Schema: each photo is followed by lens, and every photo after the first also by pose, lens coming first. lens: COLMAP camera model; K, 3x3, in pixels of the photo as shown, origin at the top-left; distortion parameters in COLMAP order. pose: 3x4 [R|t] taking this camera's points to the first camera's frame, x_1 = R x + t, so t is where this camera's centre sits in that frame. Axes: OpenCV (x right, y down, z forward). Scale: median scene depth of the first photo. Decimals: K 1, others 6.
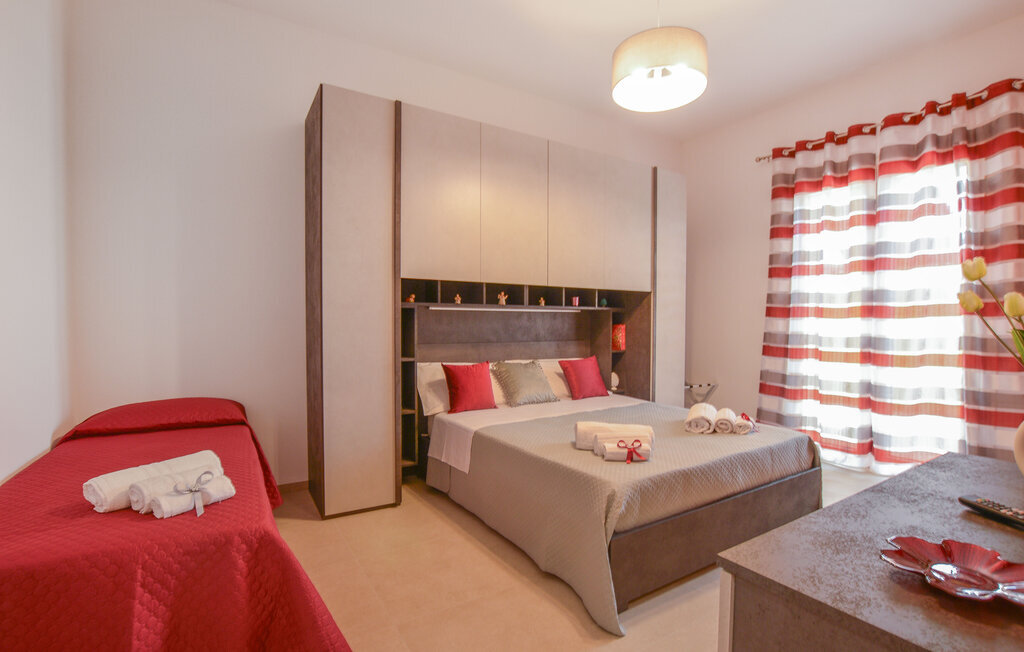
lens RADIAL K [[480.7, 0, 514.7], [0, 480.7, 333.5], [0, 0, 1]] dist [-0.021121, 0.000833]
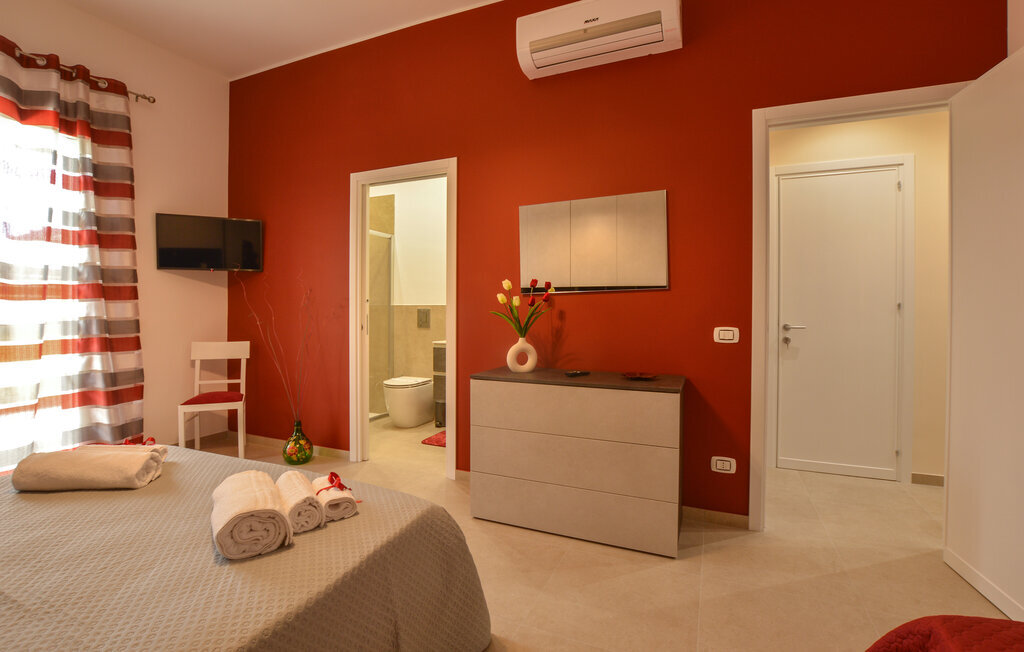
lens RADIAL K [[461.8, 0, 514.9], [0, 461.8, 312.6], [0, 0, 1]] dist [-0.022121, 0.000495]
pose [[-0.555787, -0.010231, 0.831262, -0.265187], [0.010680, 0.999754, 0.019445, -0.014980], [-0.831256, 0.019685, -0.555541, 0.669414]]
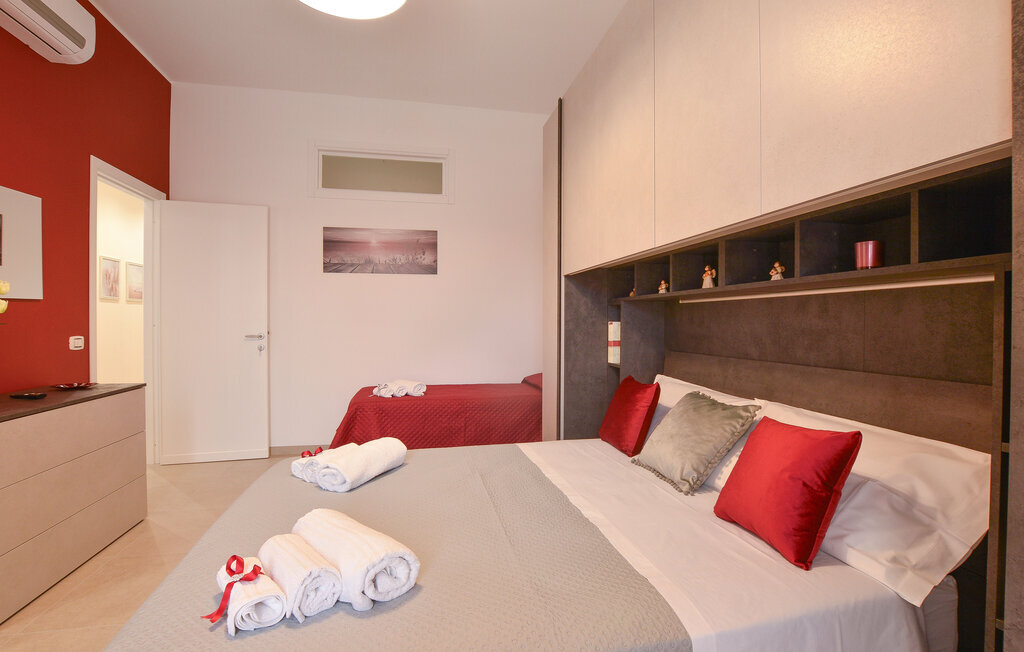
lens RADIAL K [[466.5, 0, 508.5], [0, 466.5, 324.6], [0, 0, 1]] dist [-0.021500, 0.001592]
pose [[-0.366226, 0.009585, -0.930477, 0.537237], [-0.000903, 0.999943, 0.010656, -0.025184], [0.930525, 0.004742, -0.366196, 0.963174]]
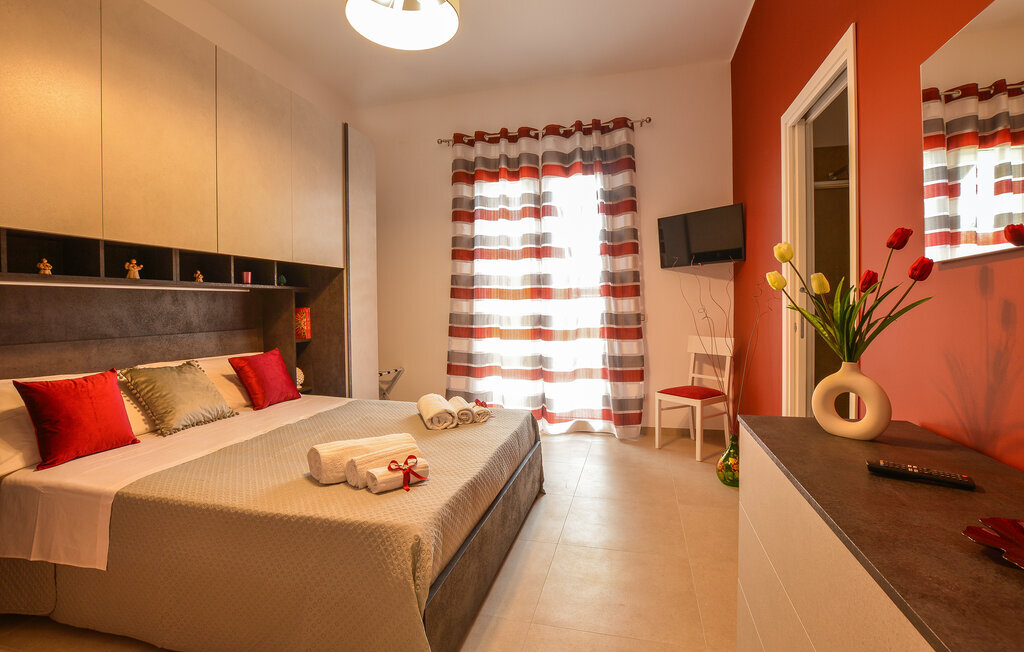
lens RADIAL K [[484.2, 0, 511.8], [0, 484.2, 311.8], [0, 0, 1]] dist [-0.024558, 0.000537]
pose [[0.733875, -0.018241, 0.679040, -0.086930], [0.024581, 0.999698, 0.000288, -0.003333], [-0.678840, 0.016480, 0.734101, 0.184883]]
